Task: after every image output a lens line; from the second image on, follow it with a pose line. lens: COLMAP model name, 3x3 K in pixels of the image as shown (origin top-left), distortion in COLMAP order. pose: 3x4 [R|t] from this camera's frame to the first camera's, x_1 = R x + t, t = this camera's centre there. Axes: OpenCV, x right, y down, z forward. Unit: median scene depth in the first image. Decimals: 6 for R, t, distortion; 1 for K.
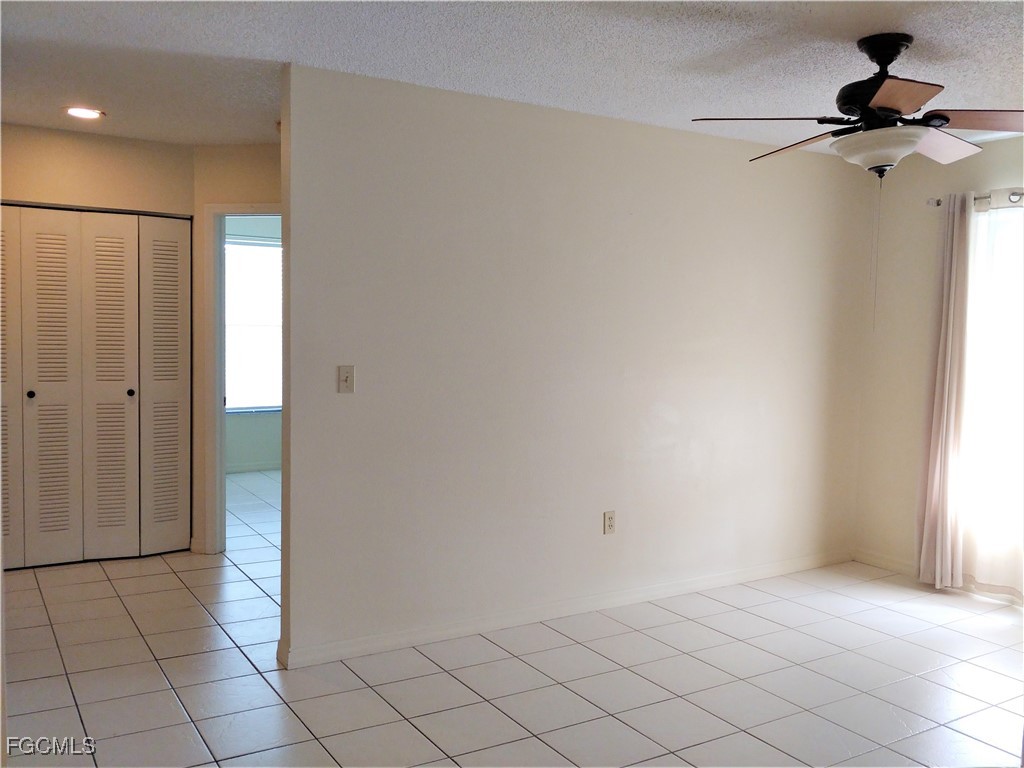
lens RADIAL K [[926.4, 0, 512.0], [0, 926.4, 384.0], [0, 0, 1]] dist [0.197174, -0.512421]
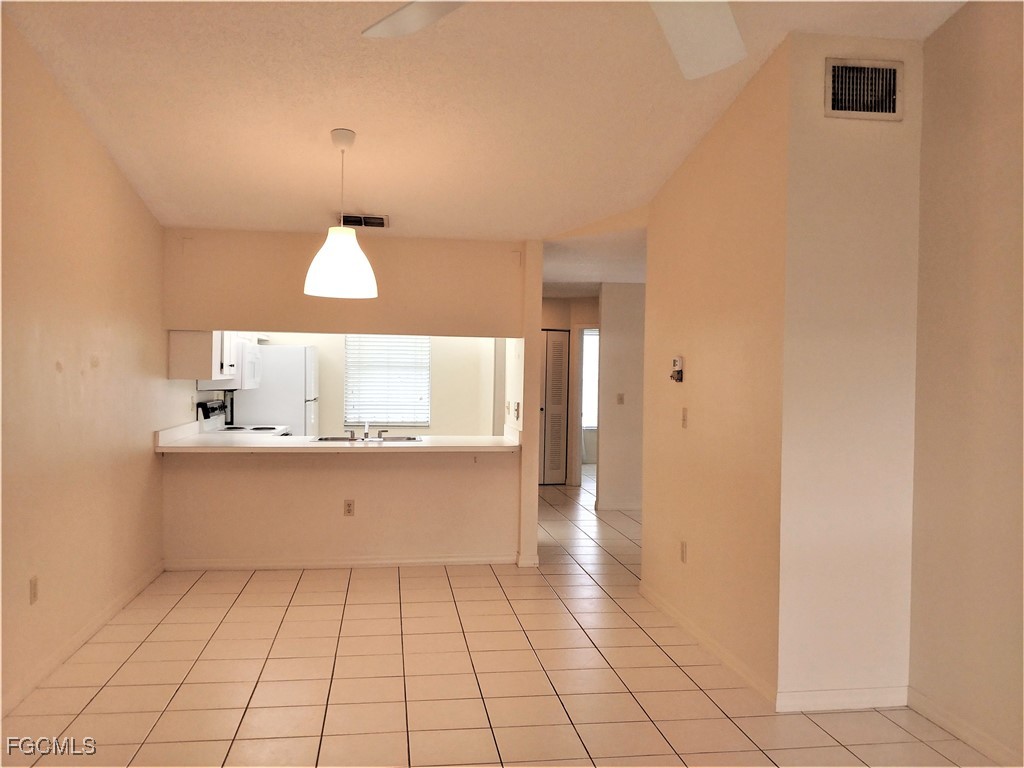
lens RADIAL K [[926.4, 0, 512.0], [0, 926.4, 384.0], [0, 0, 1]] dist [0.197174, -0.512421]
pose [[0.920706, 0.000695, -0.390257, 0.392532], [-0.023993, 0.998208, -0.054827, 0.073271], [0.389519, 0.059843, 0.919072, -1.061959]]
